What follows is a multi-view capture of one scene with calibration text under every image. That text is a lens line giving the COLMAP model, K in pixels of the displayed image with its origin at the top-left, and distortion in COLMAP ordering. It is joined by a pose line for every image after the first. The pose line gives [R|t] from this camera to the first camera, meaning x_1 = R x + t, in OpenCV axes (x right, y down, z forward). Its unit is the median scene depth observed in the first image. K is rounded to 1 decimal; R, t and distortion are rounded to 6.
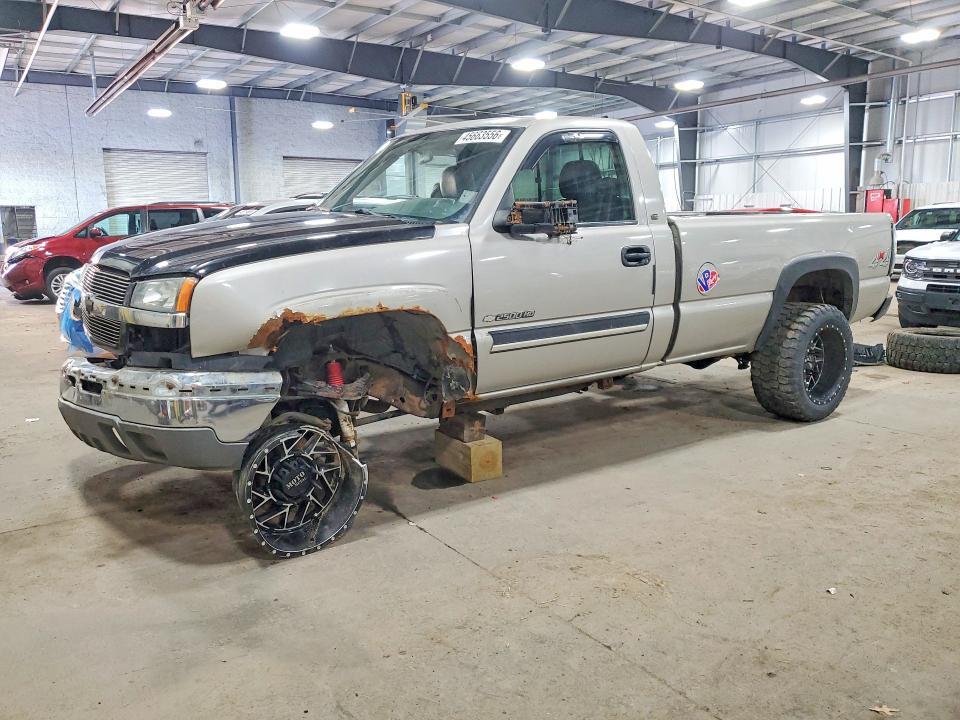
lens RADIAL K [[737.7, 0, 475.2], [0, 737.7, 353.2], [0, 0, 1]] dist [0.035643, -0.004723]
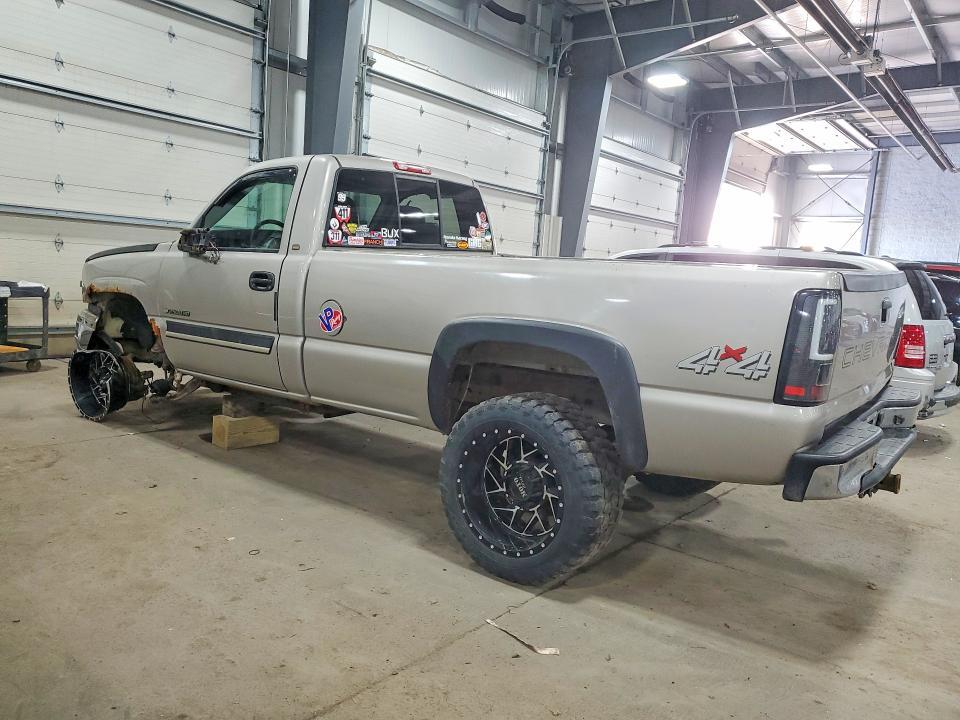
lens RADIAL K [[737.7, 0, 477.3], [0, 737.7, 369.8], [0, 0, 1]] dist [0.035643, -0.004723]
pose [[0.300745, 0.161287, -0.939968, 1.276475], [-0.230628, 0.968643, 0.092417, -0.170426], [0.925399, 0.188989, 0.328511, 0.918756]]
